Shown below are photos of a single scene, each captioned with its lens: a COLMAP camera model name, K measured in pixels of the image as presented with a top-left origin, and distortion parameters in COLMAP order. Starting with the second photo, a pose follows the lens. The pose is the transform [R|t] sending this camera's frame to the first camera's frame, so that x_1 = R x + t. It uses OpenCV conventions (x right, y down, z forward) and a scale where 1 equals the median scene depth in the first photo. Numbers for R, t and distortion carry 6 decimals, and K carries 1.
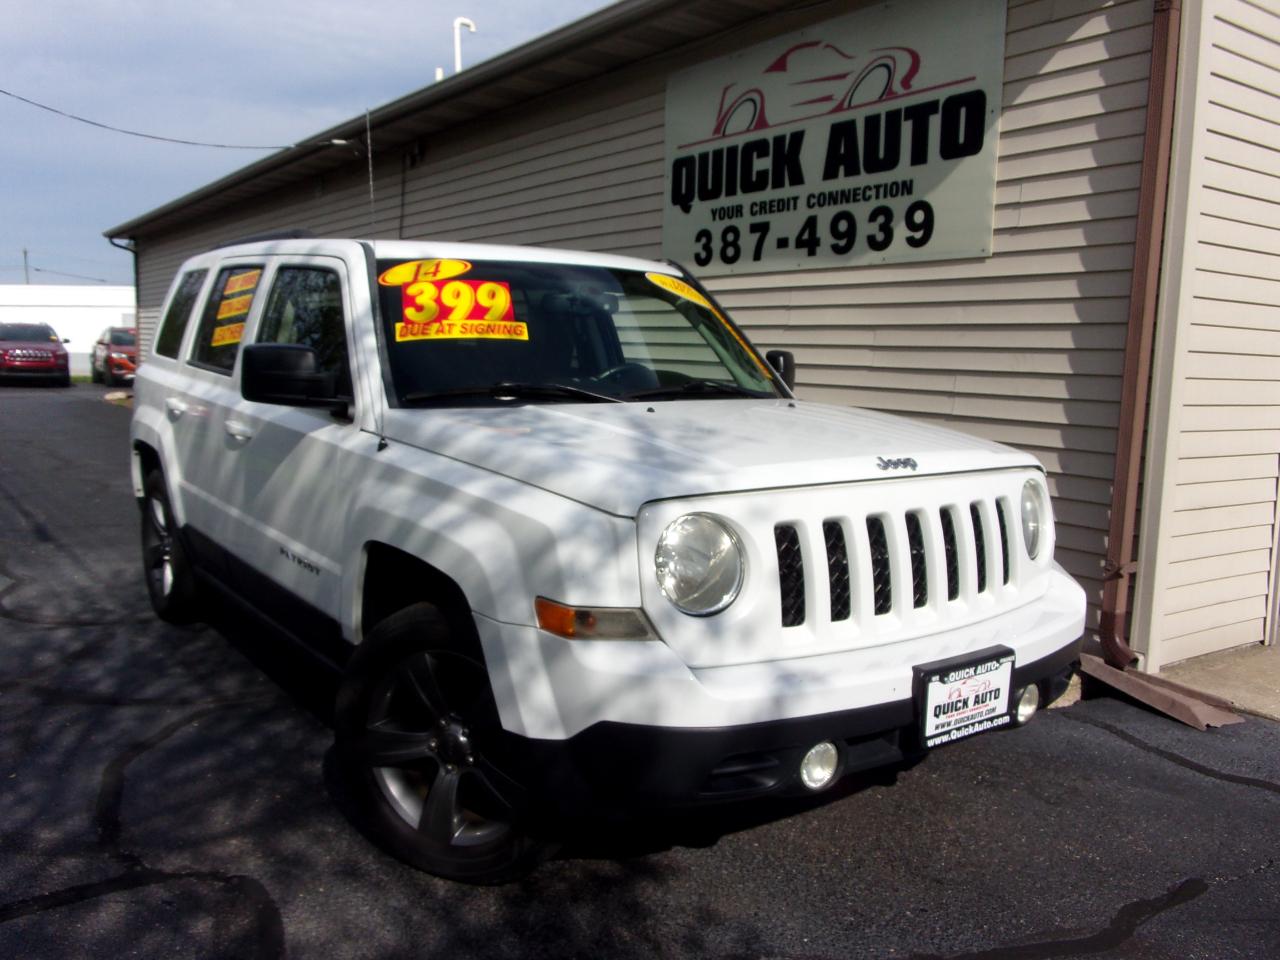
lens RADIAL K [[1090.2, 0, 650.2], [0, 1090.2, 483.9], [0, 0, 1]] dist [0.030478, -0.036344]
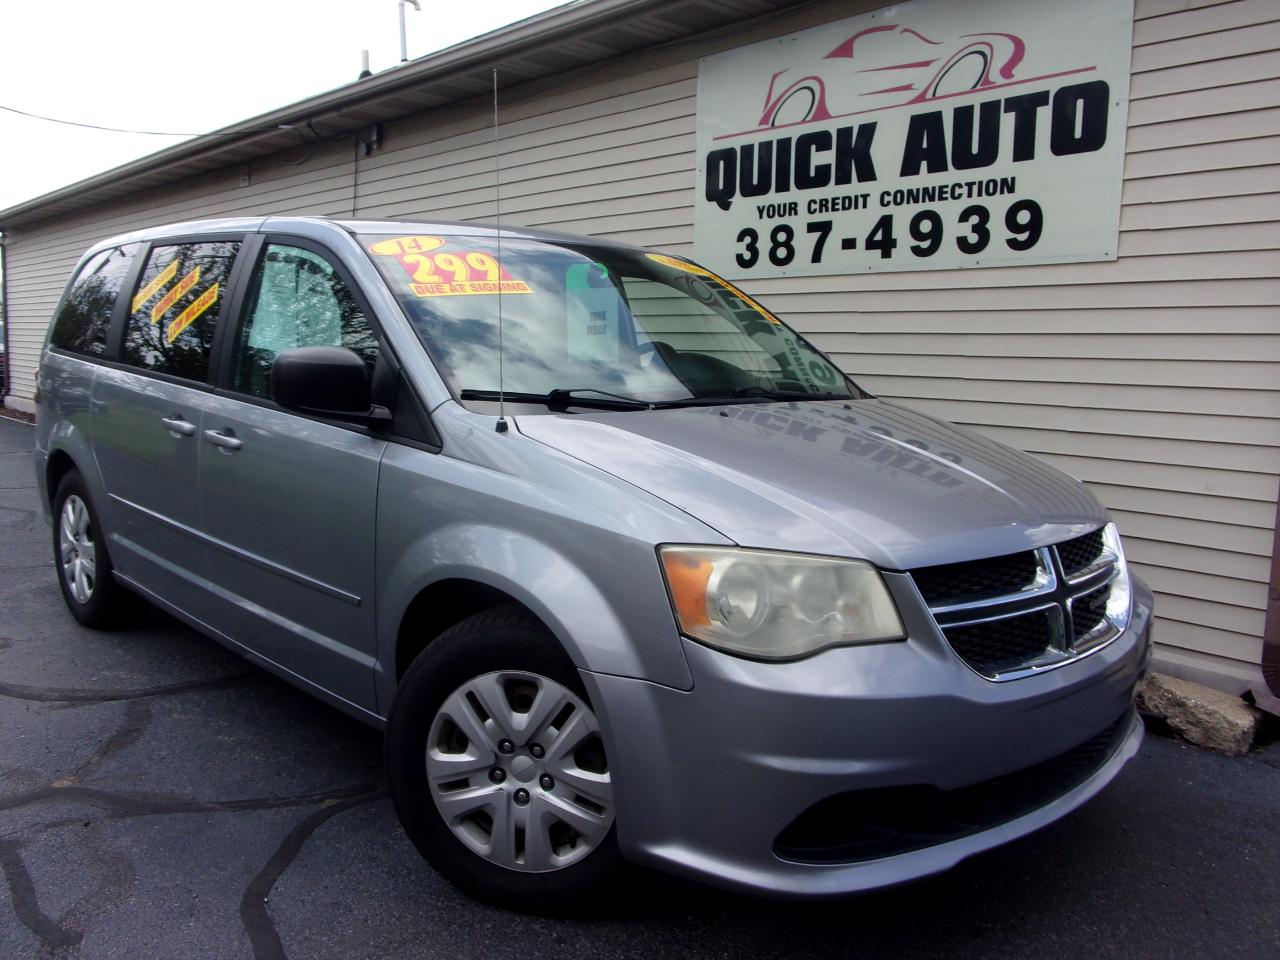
lens RADIAL K [[1090.2, 0, 656.8], [0, 1090.2, 492.0], [0, 0, 1]] dist [0.030478, -0.036344]
pose [[0.992551, -0.020130, 0.120154, -0.165694], [0.018913, 0.999758, 0.011254, -0.025477], [-0.120352, -0.008897, 0.992691, 0.105188]]
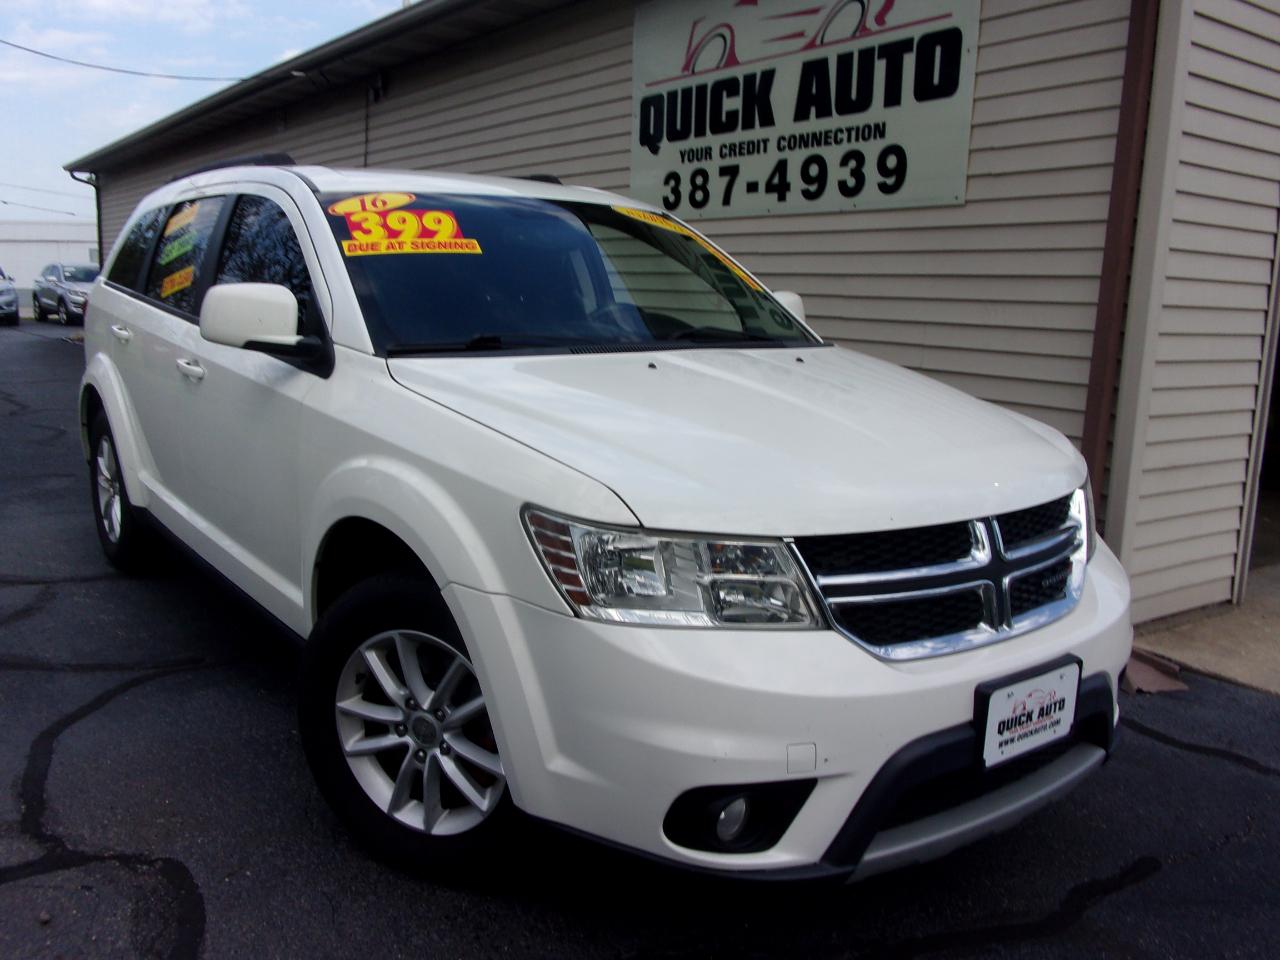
lens RADIAL K [[1090.2, 0, 650.9], [0, 1090.2, 487.1], [0, 0, 1]] dist [0.030478, -0.036344]
pose [[0.999852, 0.002160, 0.017051, 0.016764], [-0.003135, 0.998350, 0.057339, -0.011680], [-0.016899, -0.057384, 0.998209, 0.023085]]
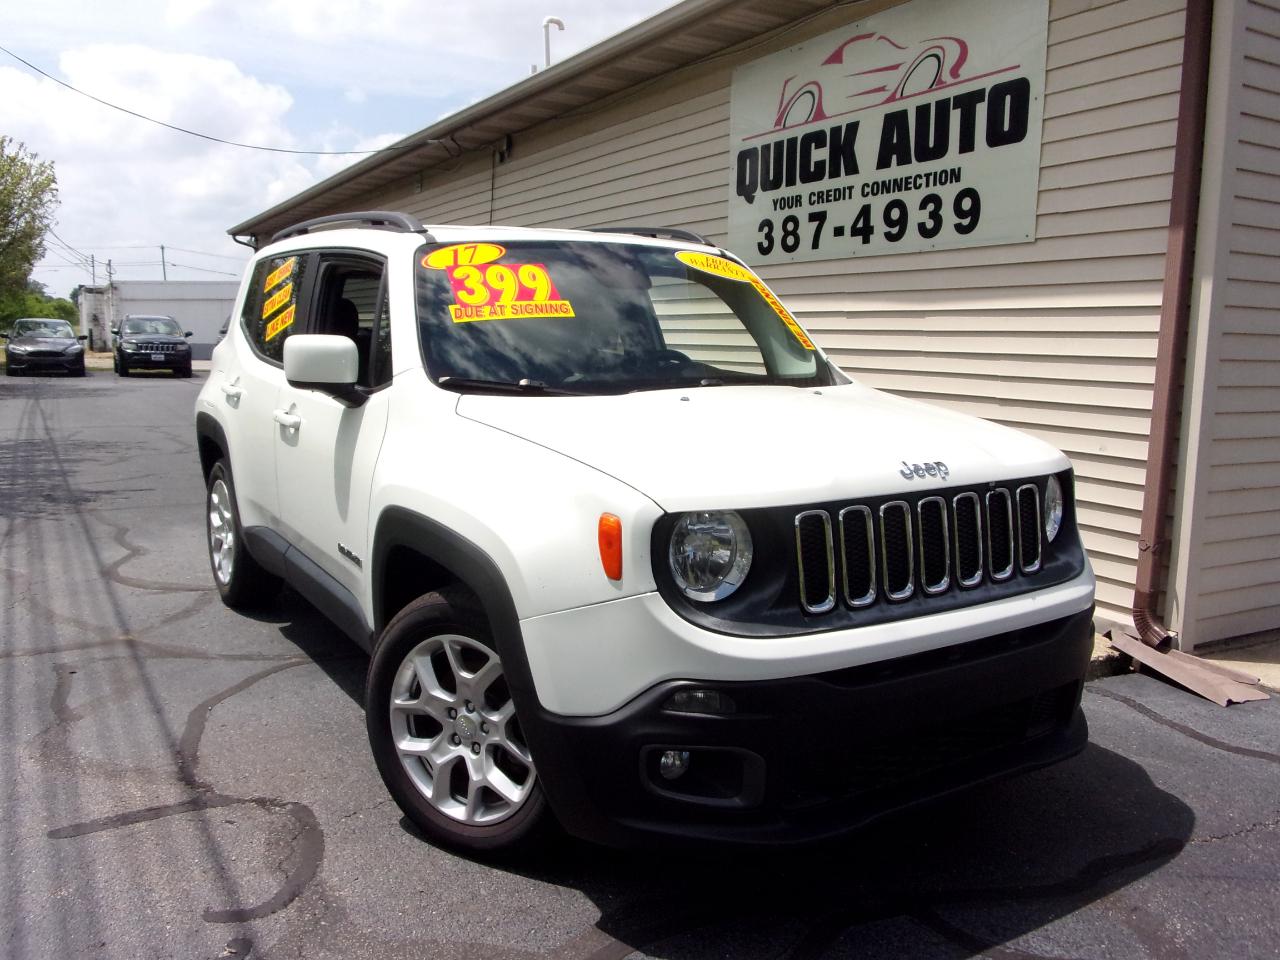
lens RADIAL K [[1090.2, 0, 644.8], [0, 1090.2, 481.9], [0, 0, 1]] dist [0.030478, -0.036344]
pose [[0.994541, 0.003830, -0.104272, 0.050932], [-0.002698, 0.999936, 0.010993, 0.004195], [0.104308, -0.010652, 0.994488, -0.044960]]
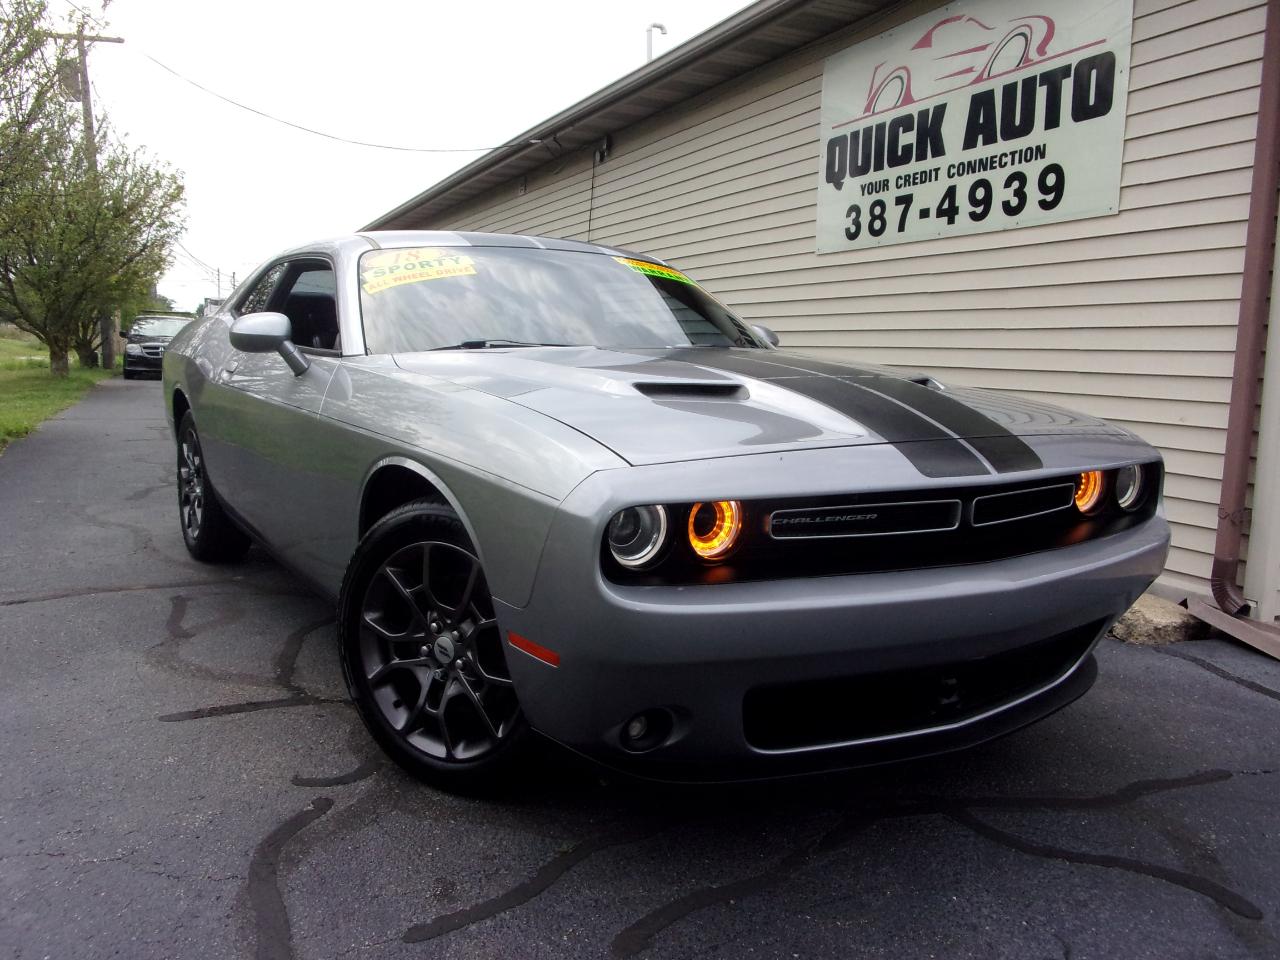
lens RADIAL K [[1090.2, 0, 648.8], [0, 1090.2, 488.8], [0, 0, 1]] dist [0.030478, -0.036344]
pose [[0.981255, 0.023631, -0.191262, 0.073403], [-0.023956, 0.999713, 0.000612, 0.049427], [0.191222, 0.003981, 0.981539, -0.072173]]
